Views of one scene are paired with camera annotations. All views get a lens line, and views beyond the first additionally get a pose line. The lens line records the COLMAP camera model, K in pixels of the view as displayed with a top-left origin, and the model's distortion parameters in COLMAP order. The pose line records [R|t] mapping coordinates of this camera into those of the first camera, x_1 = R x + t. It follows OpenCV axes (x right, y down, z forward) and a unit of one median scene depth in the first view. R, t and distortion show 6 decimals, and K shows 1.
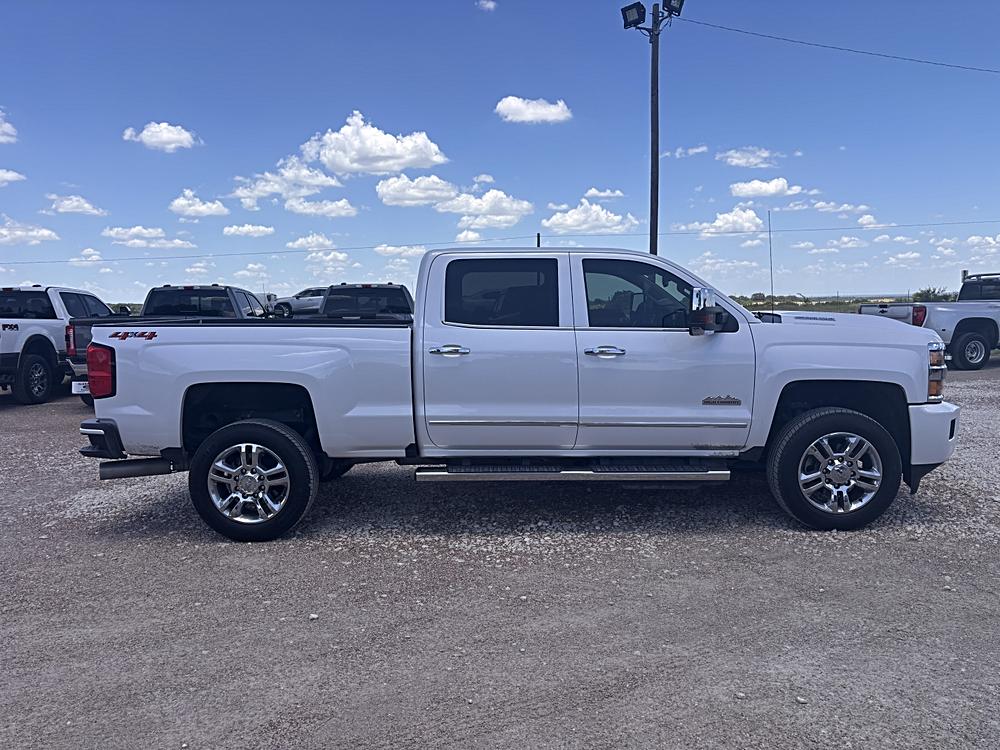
lens RADIAL K [[755.4, 0, 505.1], [0, 755.4, 372.7], [0, 0, 1]] dist [0.052160, -0.048778]
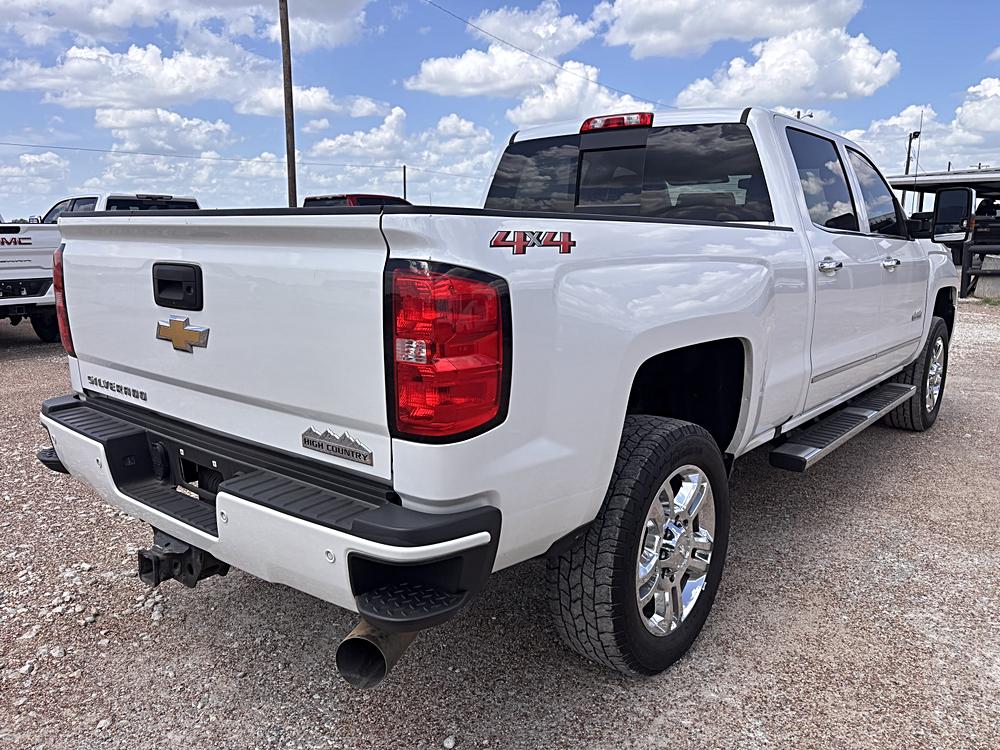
lens RADIAL K [[755.4, 0, 505.3], [0, 755.4, 371.0], [0, 0, 1]] dist [0.052160, -0.048778]
pose [[0.618403, -0.125132, 0.775835, -0.793455], [0.060454, 0.991891, 0.111793, -0.030770], [-0.783533, -0.022231, 0.620953, 0.821375]]
